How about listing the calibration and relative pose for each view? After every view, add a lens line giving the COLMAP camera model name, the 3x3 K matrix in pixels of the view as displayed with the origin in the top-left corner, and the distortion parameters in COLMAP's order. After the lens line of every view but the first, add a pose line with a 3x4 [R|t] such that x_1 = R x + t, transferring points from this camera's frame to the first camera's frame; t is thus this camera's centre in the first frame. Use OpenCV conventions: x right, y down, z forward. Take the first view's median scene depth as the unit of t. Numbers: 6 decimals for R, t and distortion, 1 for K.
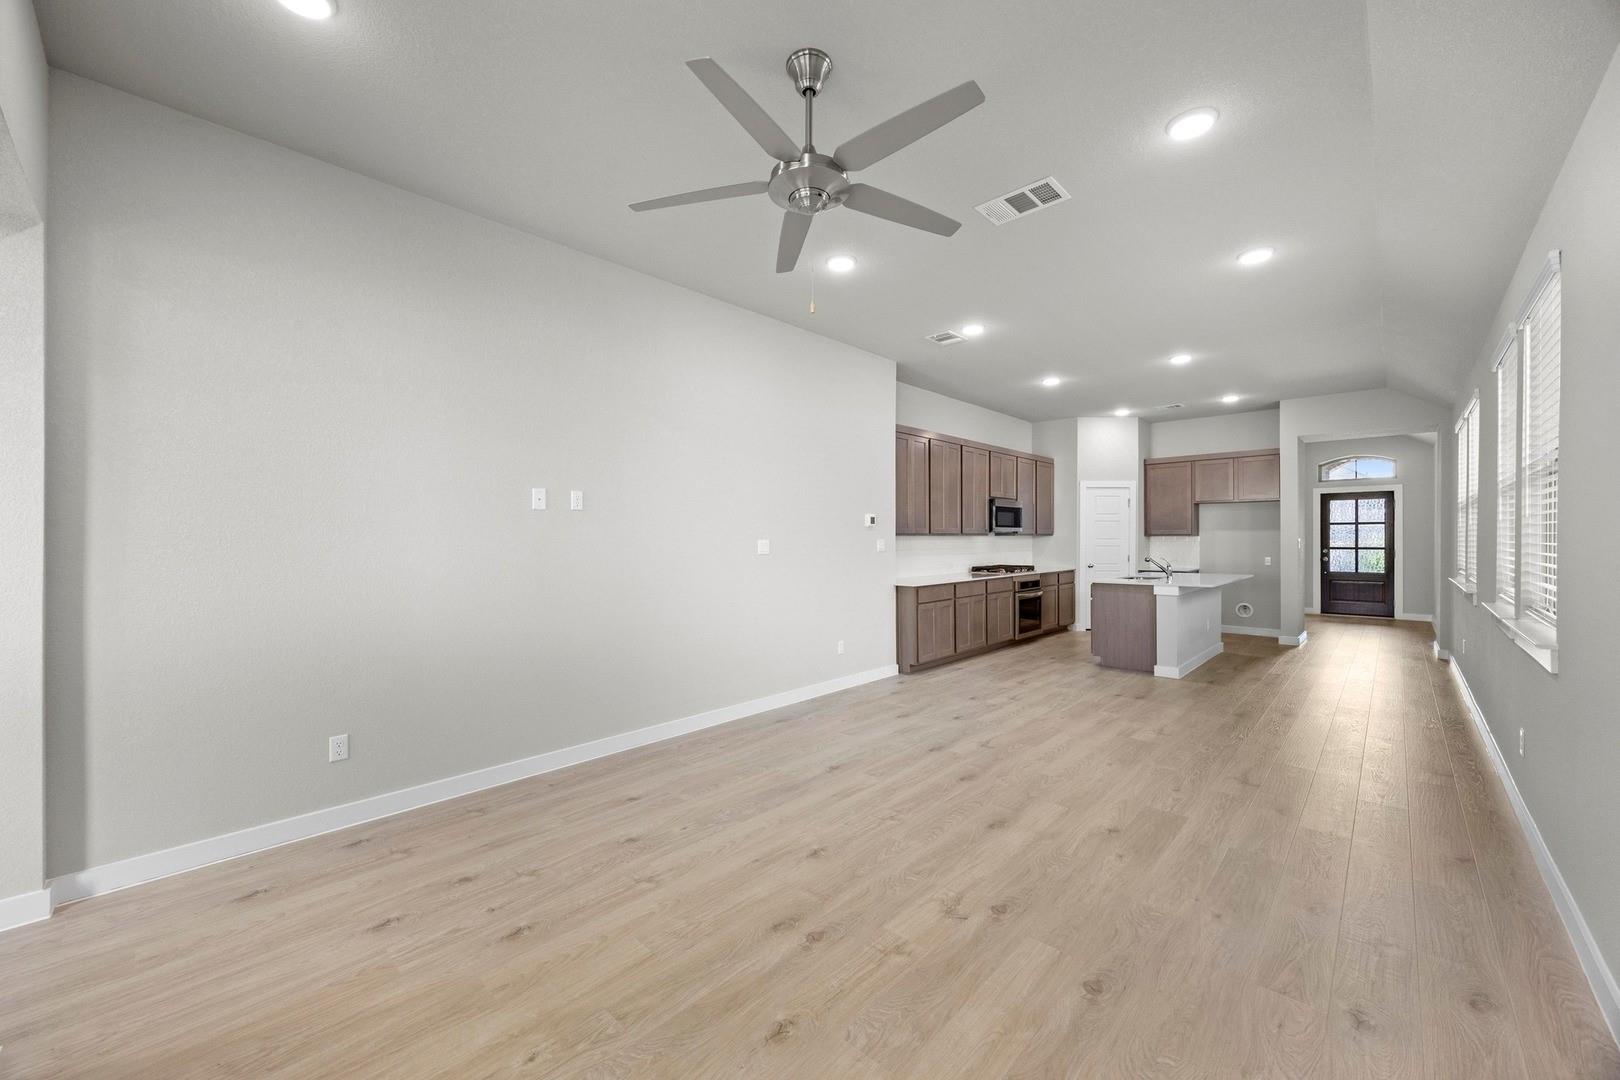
lens RADIAL K [[617.3, 0, 798.3], [0, 617.3, 541.6], [0, 0, 1]] dist [-0.003253, 0.000616]
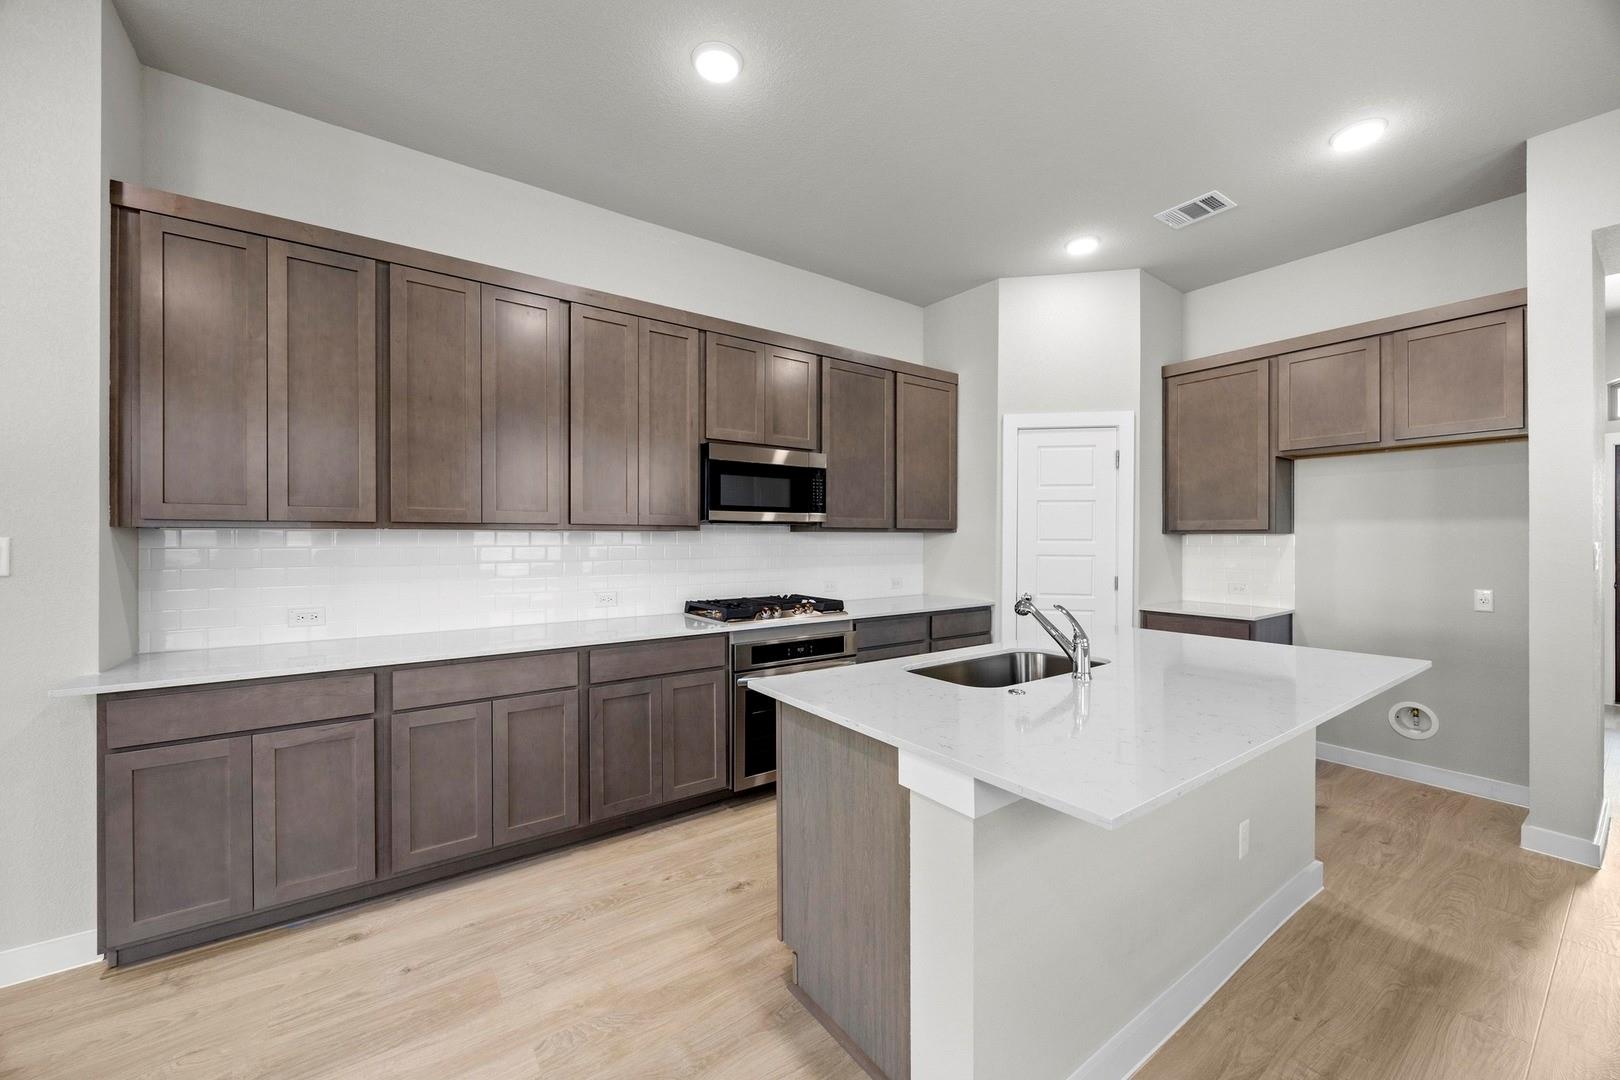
lens RADIAL K [[617.3, 0, 801.7], [0, 617.3, 538.8], [0, 0, 1]] dist [-0.003253, 0.000616]
pose [[0.983318, 0.004440, -0.181842, 0.753529], [-0.005103, 0.999982, -0.003180, -0.004933], [0.181825, 0.004055, 0.983323, 0.994317]]
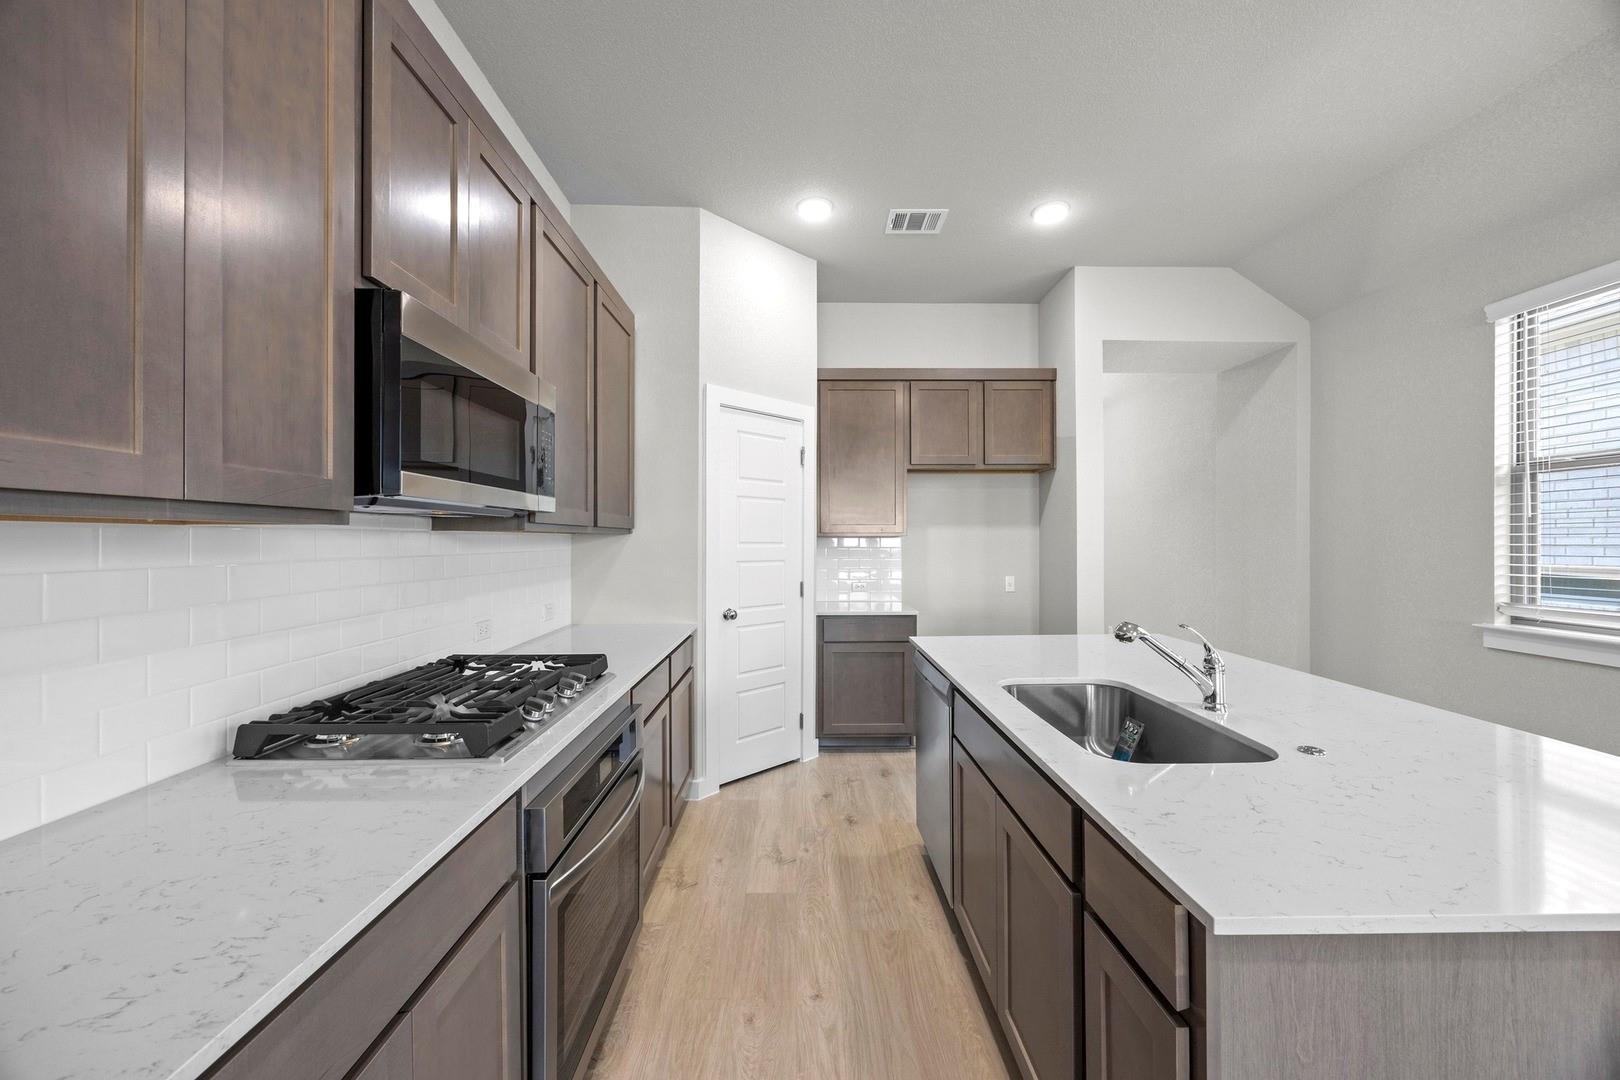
lens RADIAL K [[617.3, 0, 813.4], [0, 617.3, 540.2], [0, 0, 1]] dist [-0.003253, 0.000616]
pose [[0.705001, 0.000745, 0.709206, 0.468174], [0.004511, 0.999975, -0.005535, -0.007089], [-0.709192, 0.007102, 0.704980, 1.343954]]
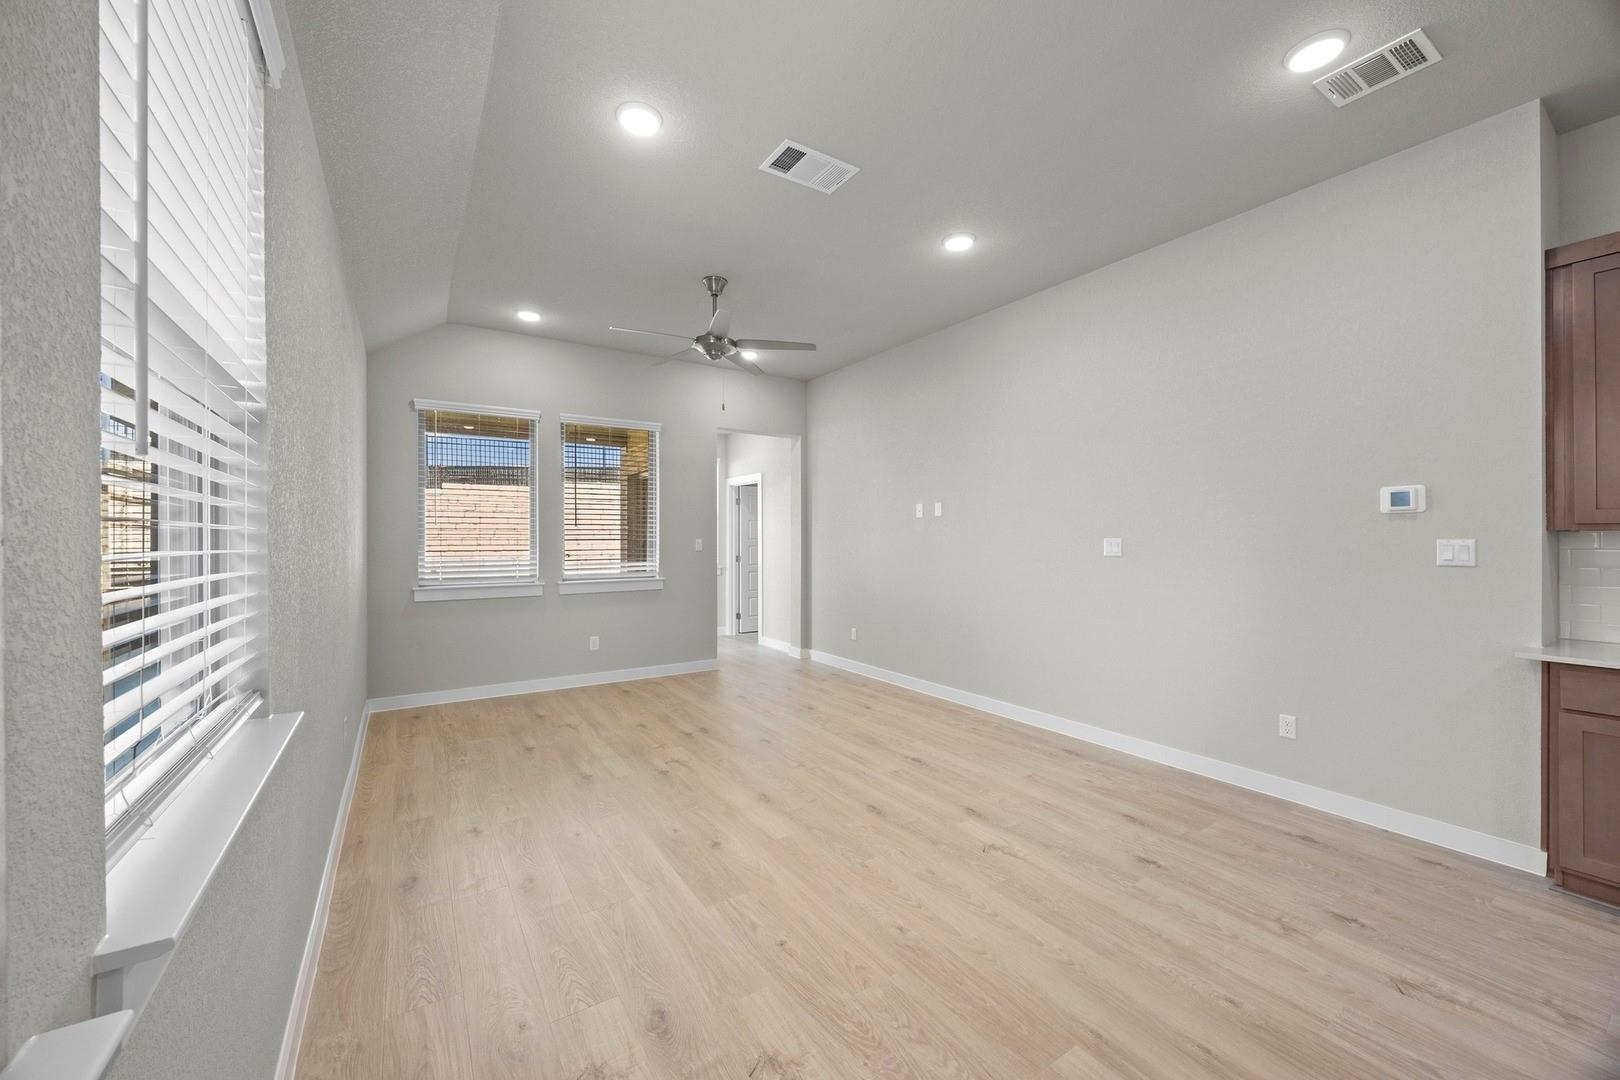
lens RADIAL K [[617.3, 0, 817.9], [0, 617.3, 538.1], [0, 0, 1]] dist [-0.003253, 0.000616]
pose [[-0.211503, 0.003142, -0.977372, 0.854609], [-0.004622, 0.999980, 0.004215, -0.004913], [0.977366, 0.005409, -0.211485, 0.822886]]
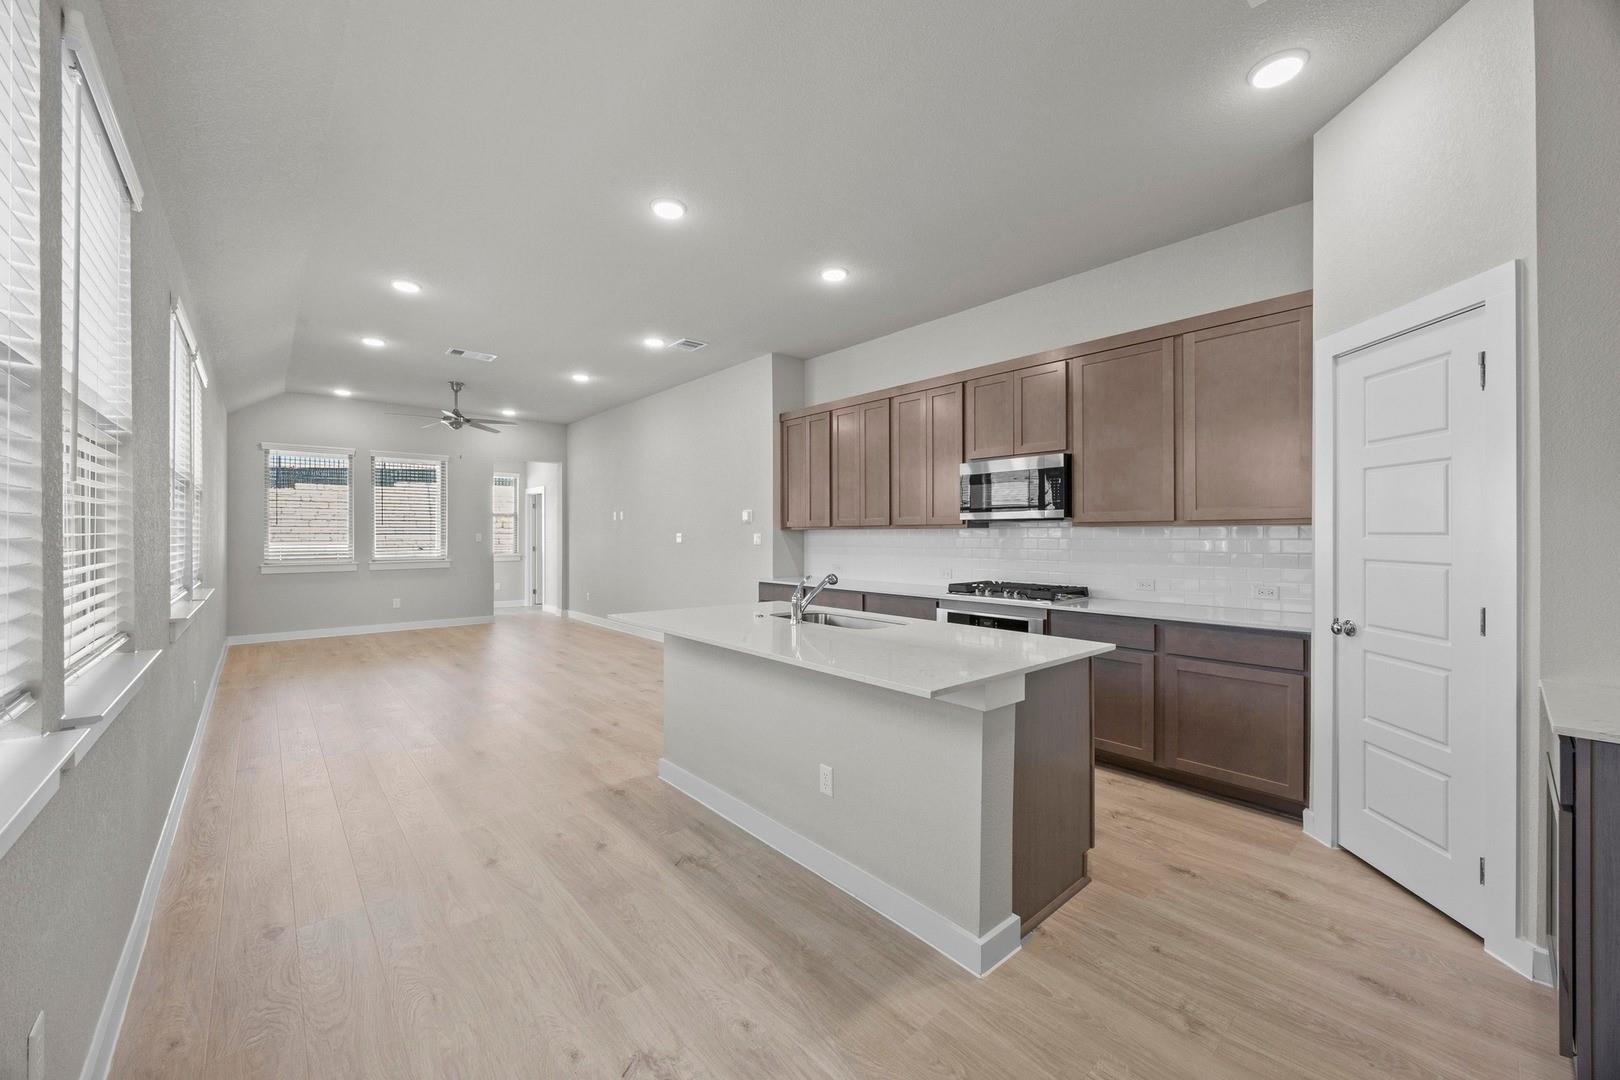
lens RADIAL K [[617.3, 0, 812.3], [0, 617.3, 530.8], [0, 0, 1]] dist [-0.003253, 0.000616]
pose [[-0.071679, -0.004395, -0.997418, 1.485676], [-0.007446, 0.999965, -0.003871, -0.005194], [0.997400, 0.007149, -0.071709, 1.489318]]
